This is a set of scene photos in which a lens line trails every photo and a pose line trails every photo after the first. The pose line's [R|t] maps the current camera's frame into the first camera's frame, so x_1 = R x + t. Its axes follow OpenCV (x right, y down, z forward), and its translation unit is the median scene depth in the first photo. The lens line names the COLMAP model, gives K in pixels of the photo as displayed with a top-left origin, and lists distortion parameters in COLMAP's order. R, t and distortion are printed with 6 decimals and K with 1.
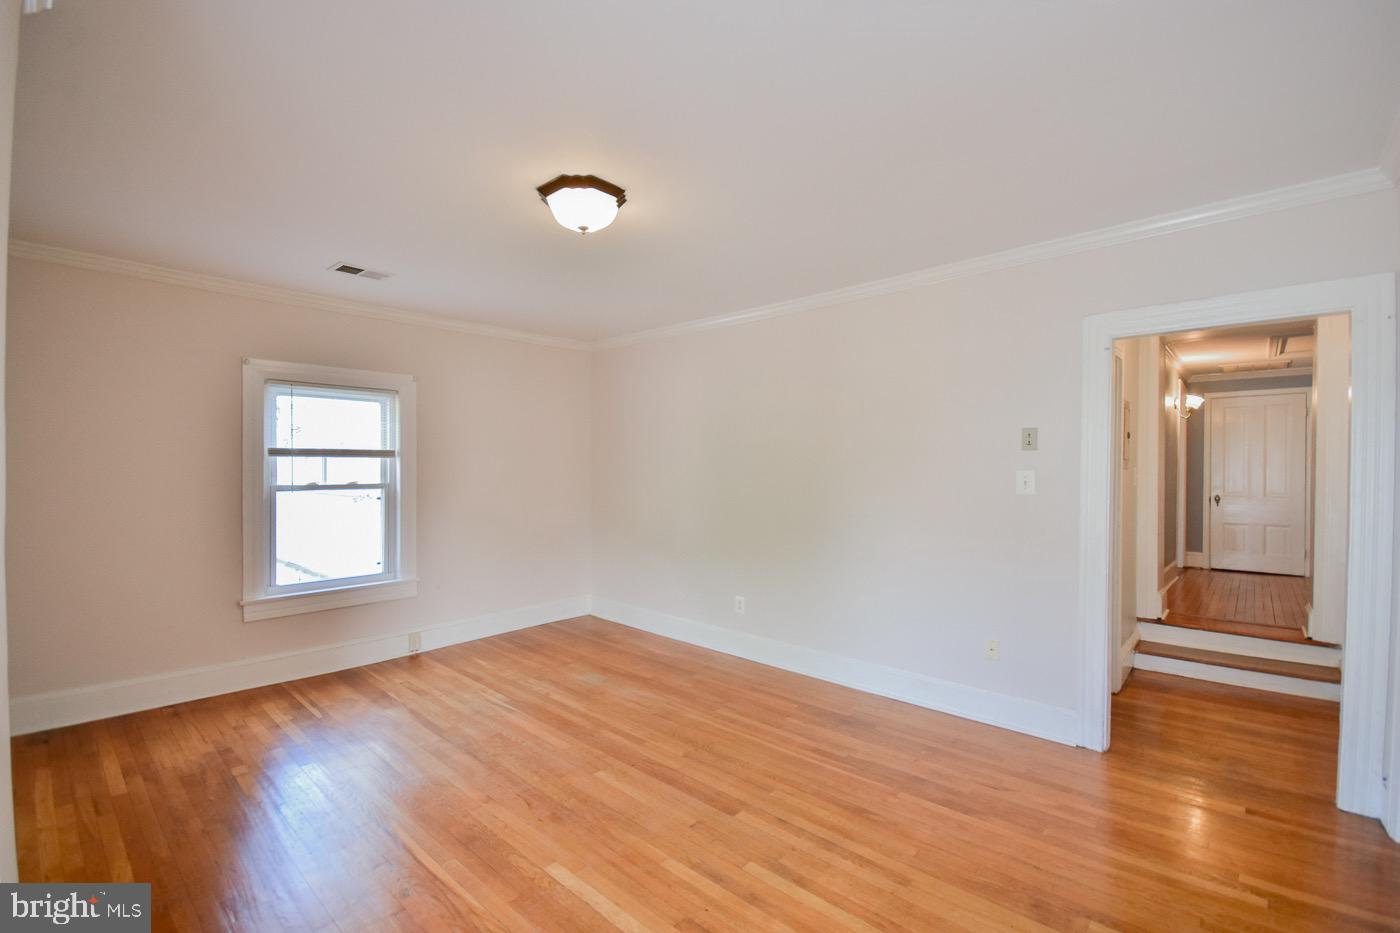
lens RADIAL K [[616.7, 0, 698.7], [0, 616.7, 472.4], [0, 0, 1]] dist [0.000037, -0.000322]
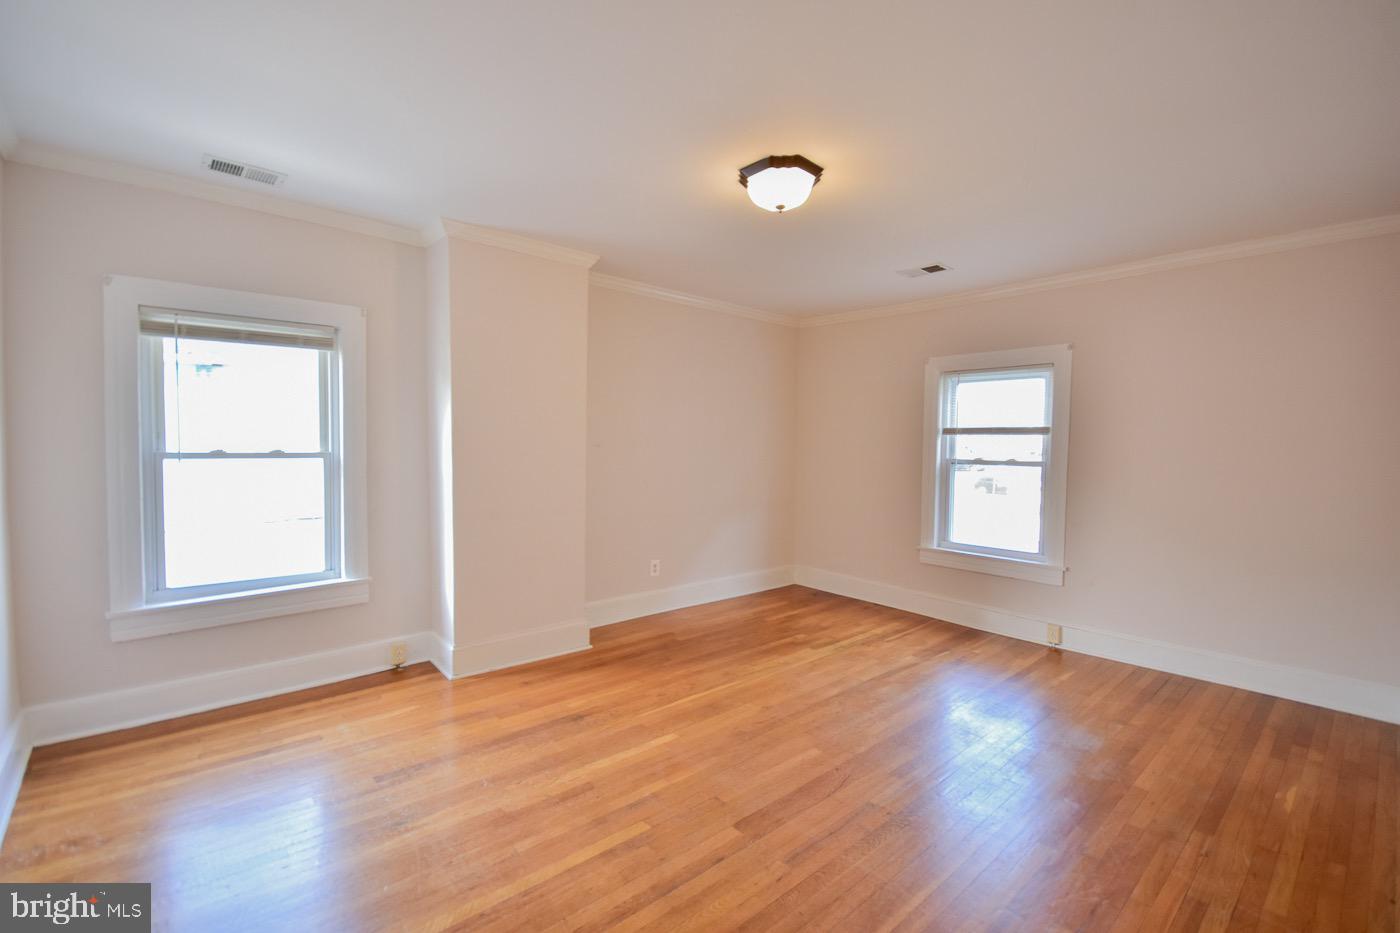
lens RADIAL K [[616.7, 0, 698.7], [0, 616.7, 472.4], [0, 0, 1]] dist [0.000037, -0.000322]
pose [[-0.112842, 0.041700, -0.992738, 0.629378], [-0.024808, 0.998689, 0.044770, 0.006443], [0.993303, 0.029680, -0.111659, 0.707121]]
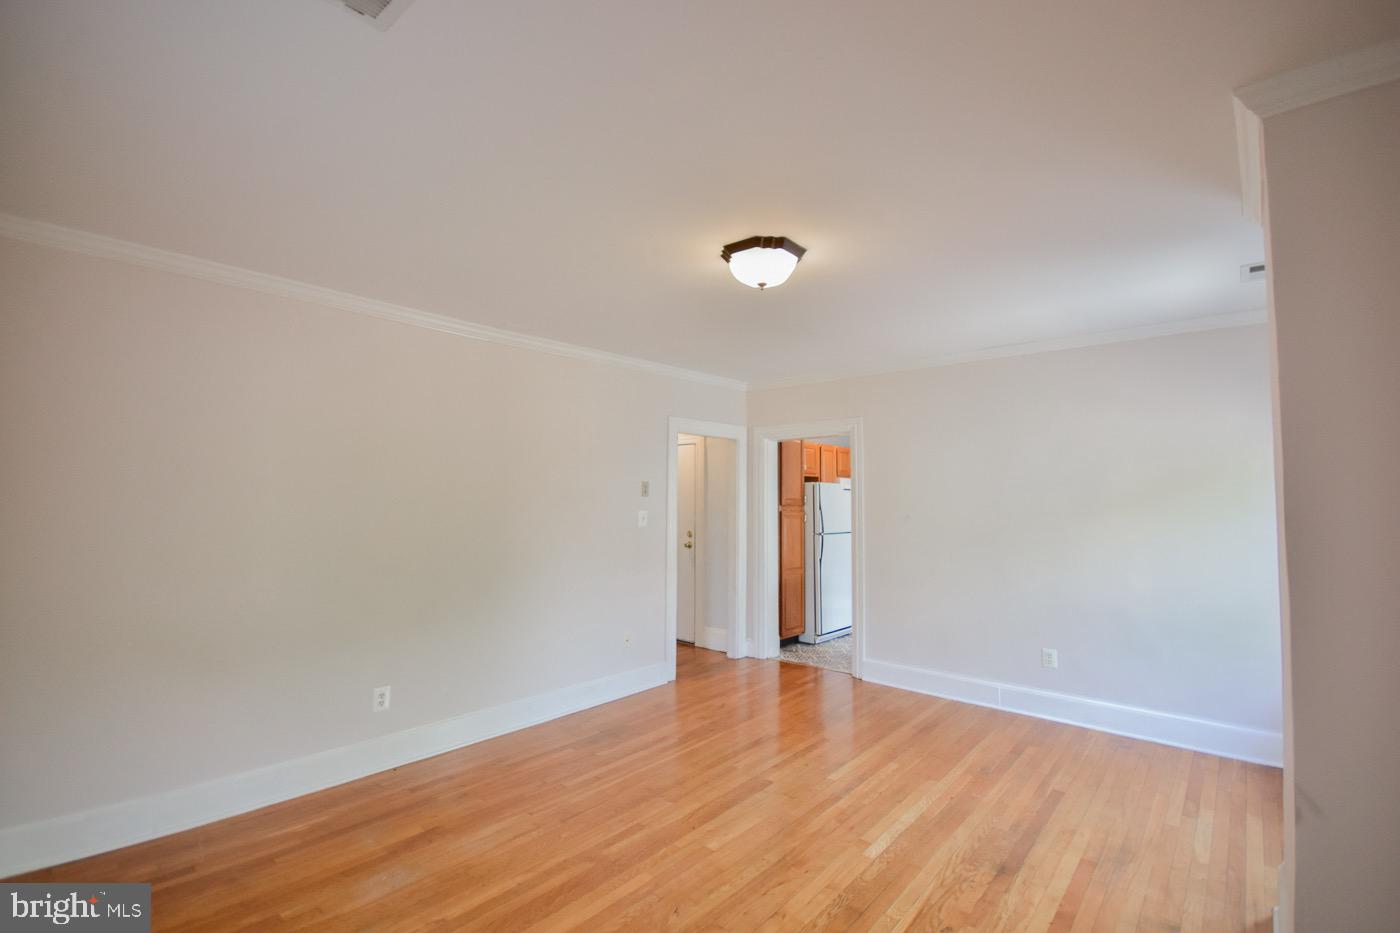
lens RADIAL K [[616.7, 0, 698.7], [0, 616.7, 472.4], [0, 0, 1]] dist [0.000037, -0.000322]
pose [[-0.014115, 0.045431, 0.998868, -0.861044], [0.005918, 0.998954, -0.045351, -0.023405], [-0.999883, 0.005271, -0.014369, 0.798835]]
